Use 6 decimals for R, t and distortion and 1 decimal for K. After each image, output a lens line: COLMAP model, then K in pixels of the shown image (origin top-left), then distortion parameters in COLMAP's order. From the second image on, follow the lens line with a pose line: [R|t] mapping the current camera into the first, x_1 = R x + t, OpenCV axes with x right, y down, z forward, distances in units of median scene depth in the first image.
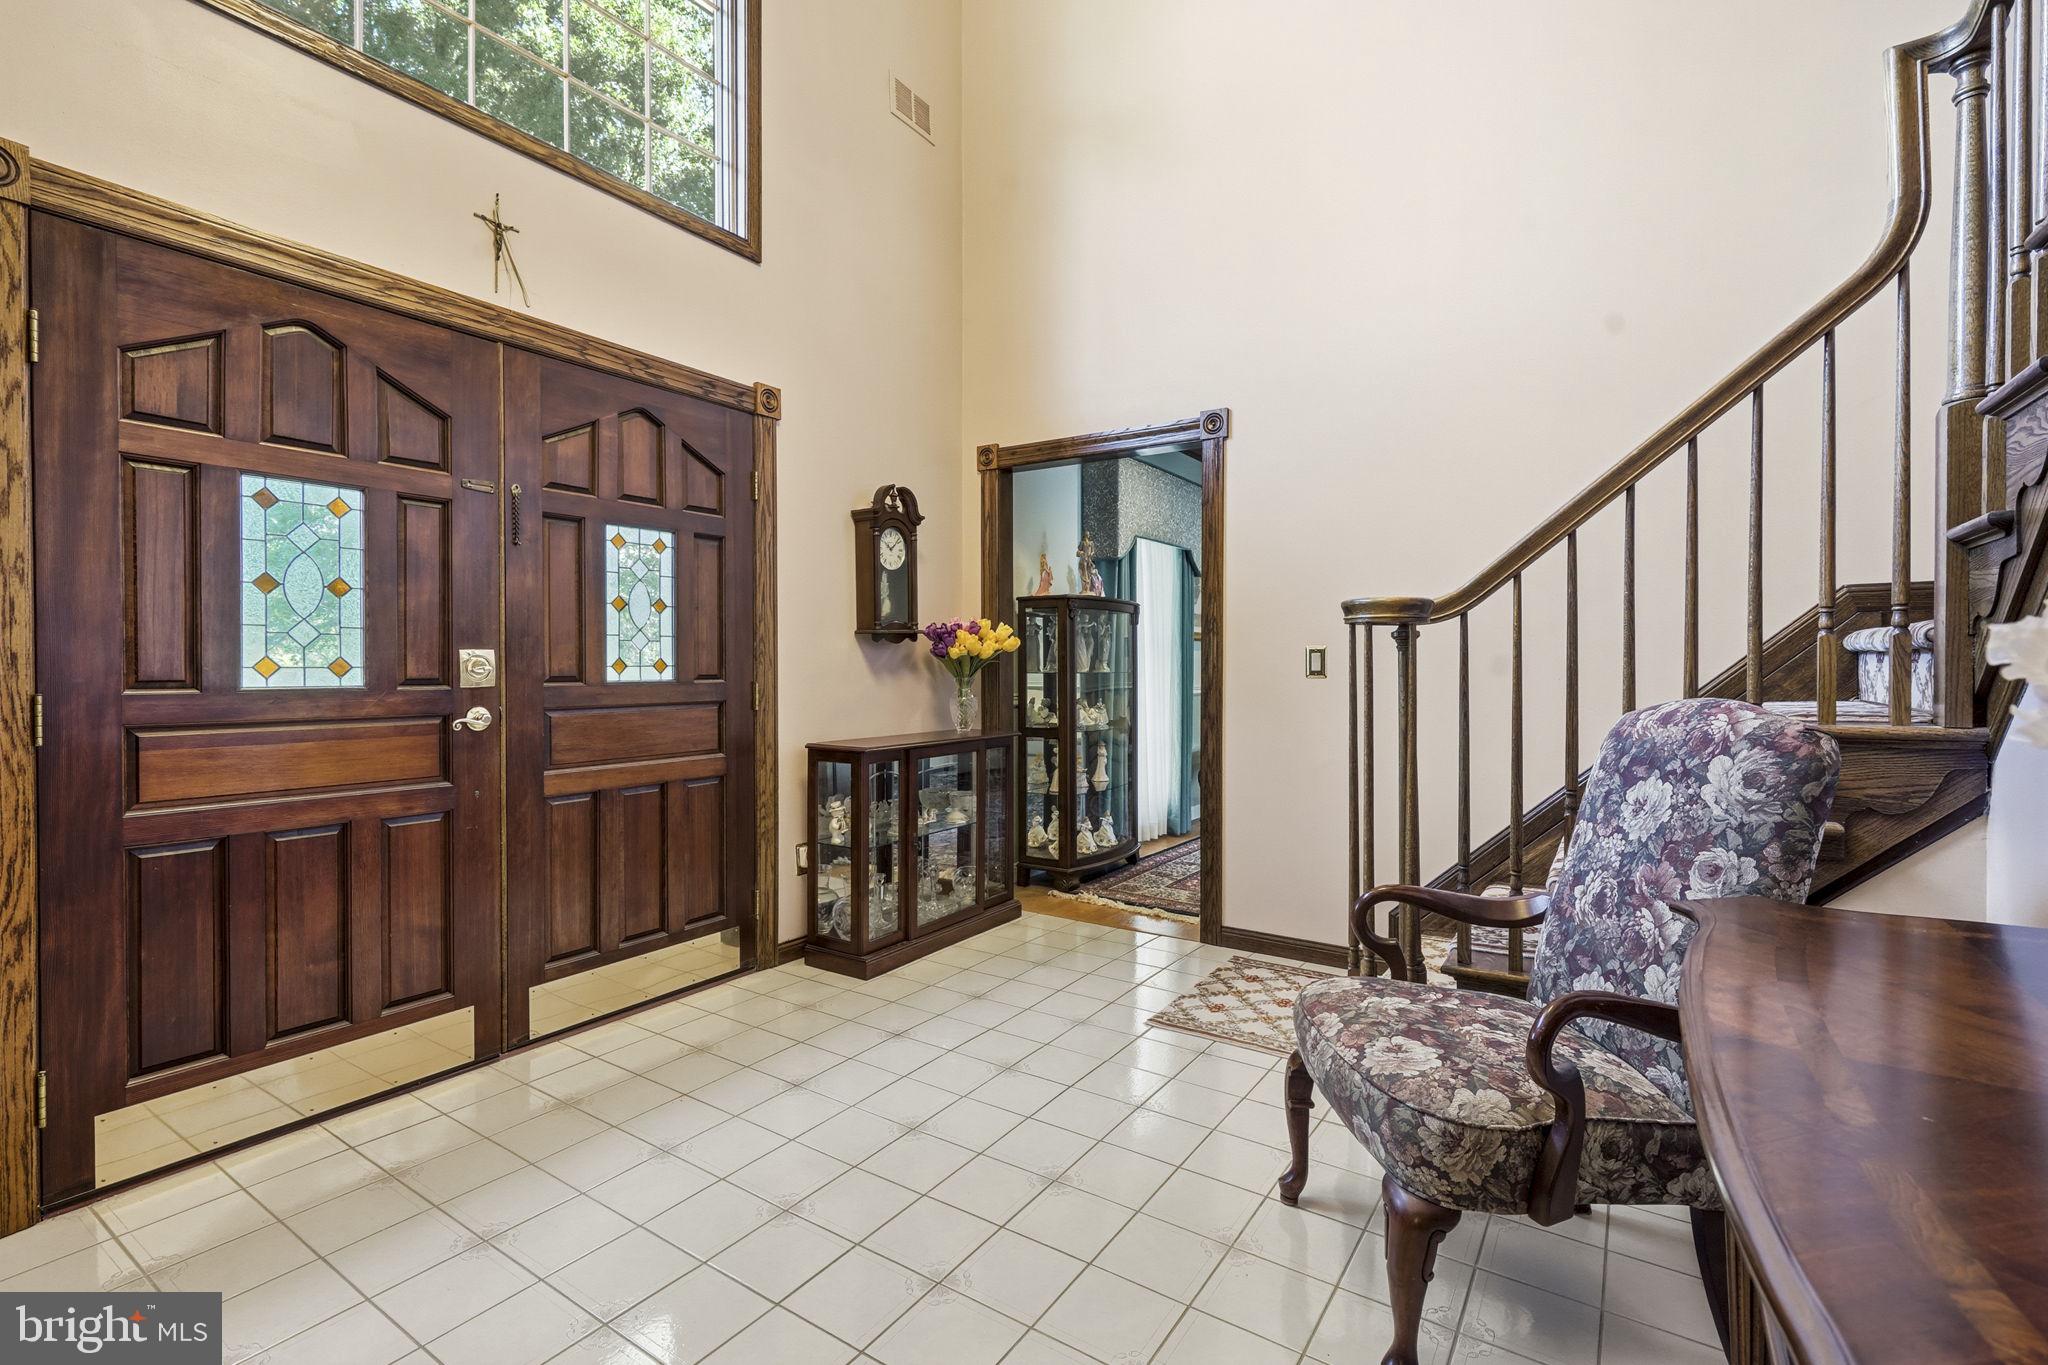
lens RADIAL K [[943.7, 0, 1013.0], [0, 943.7, 671.2], [0, 0, 1]] dist [0.007622, 0.001381]
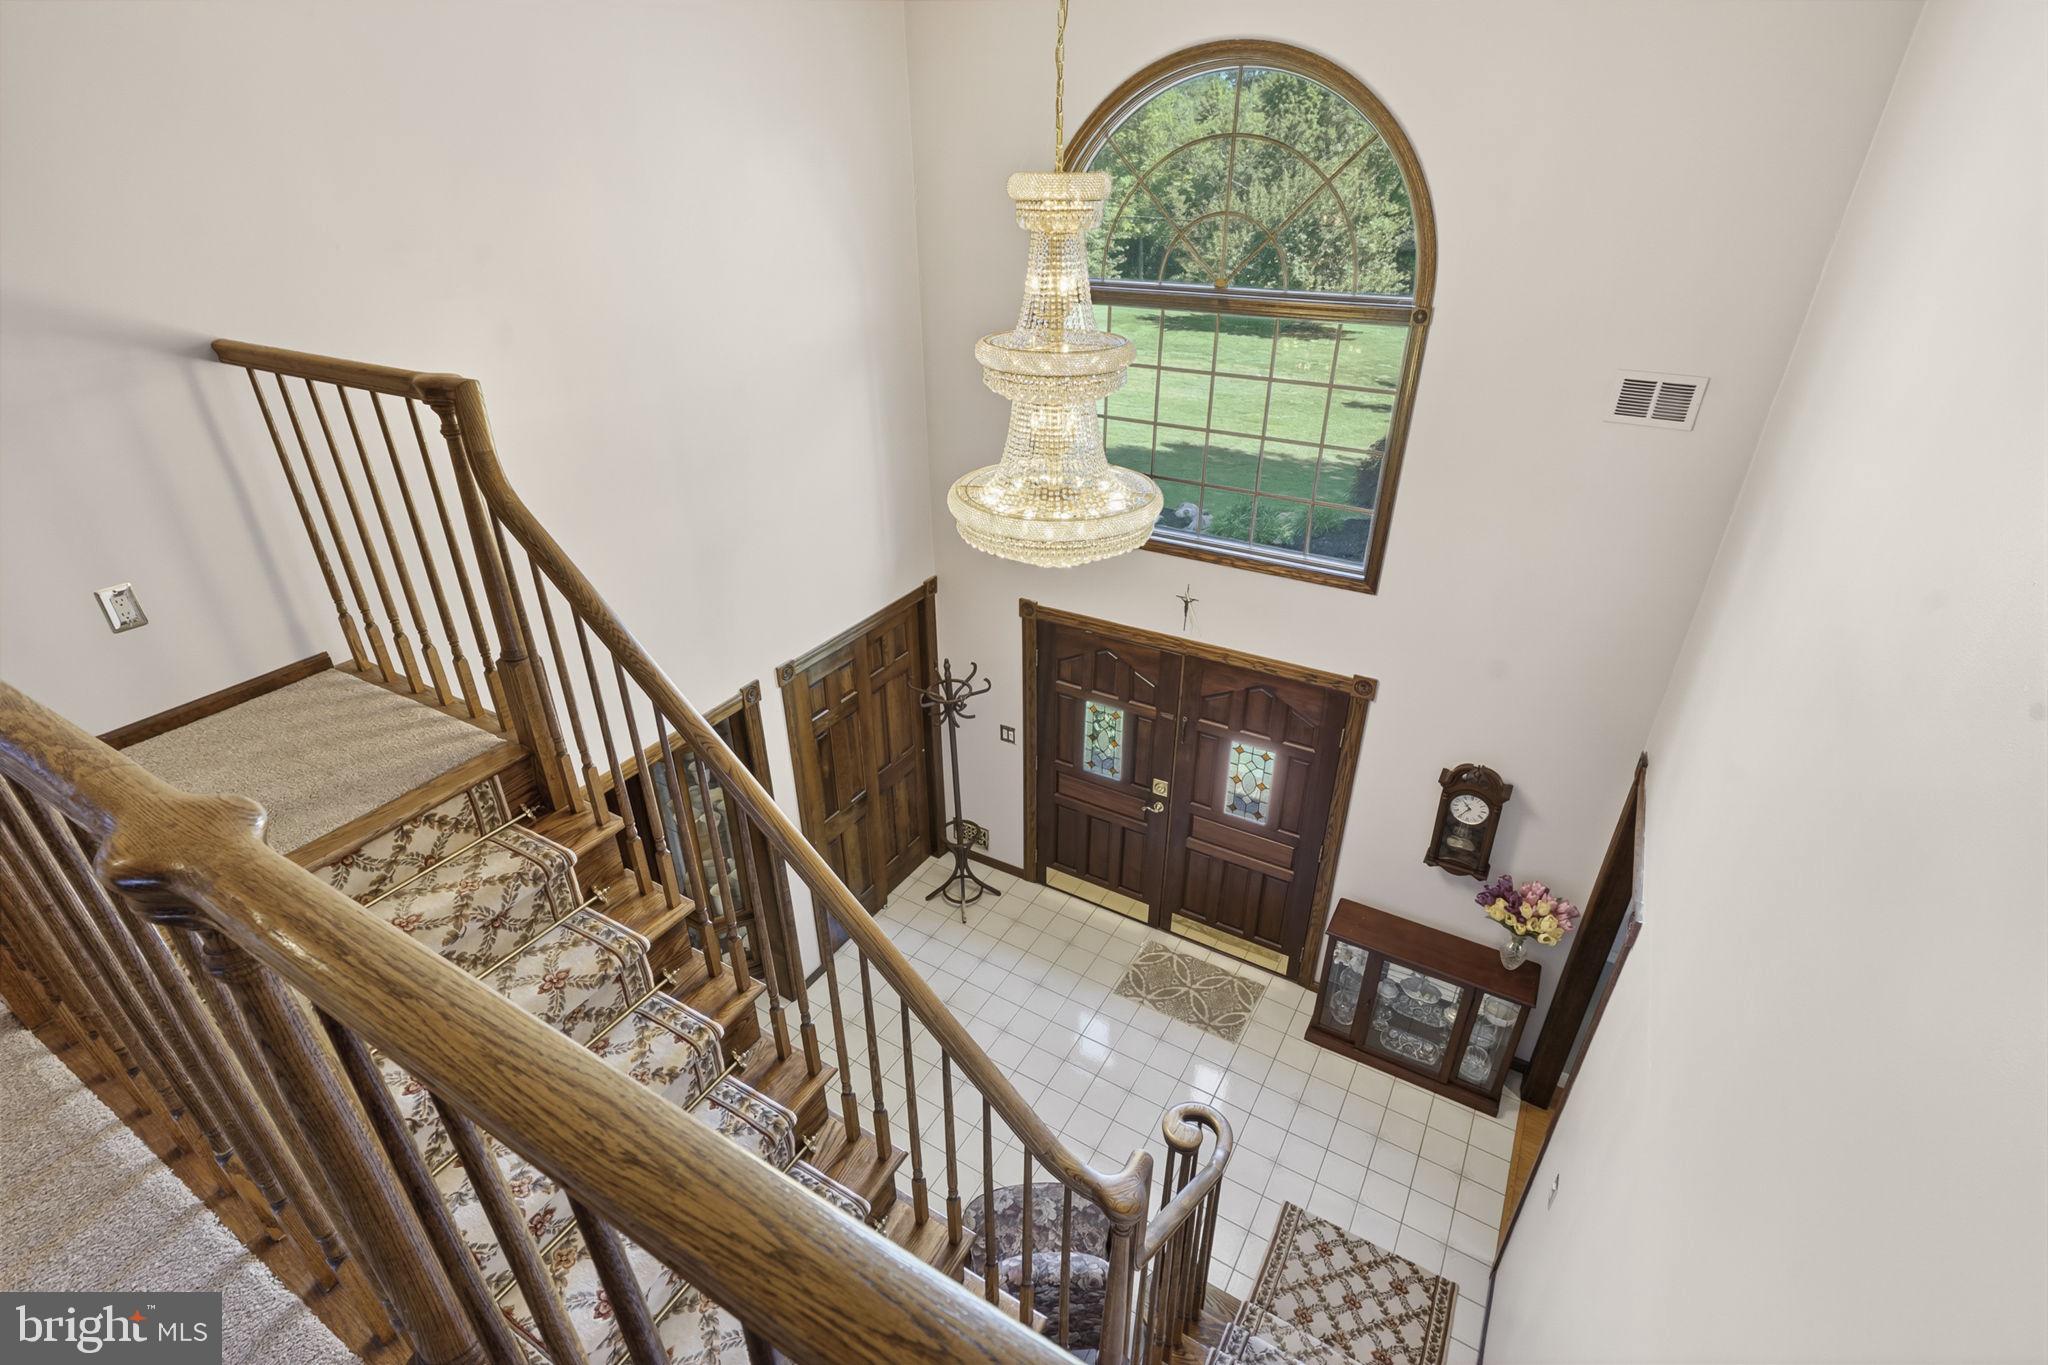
lens RADIAL K [[943.7, 0, 1021.5], [0, 943.7, 684.0], [0, 0, 1]] dist [0.007622, 0.001381]
pose [[0.059030, 0.477142, -0.876841, 1.136919], [-0.004559, 0.878493, 0.477734, -1.179180], [0.998246, -0.024203, 0.054033, 0.537728]]
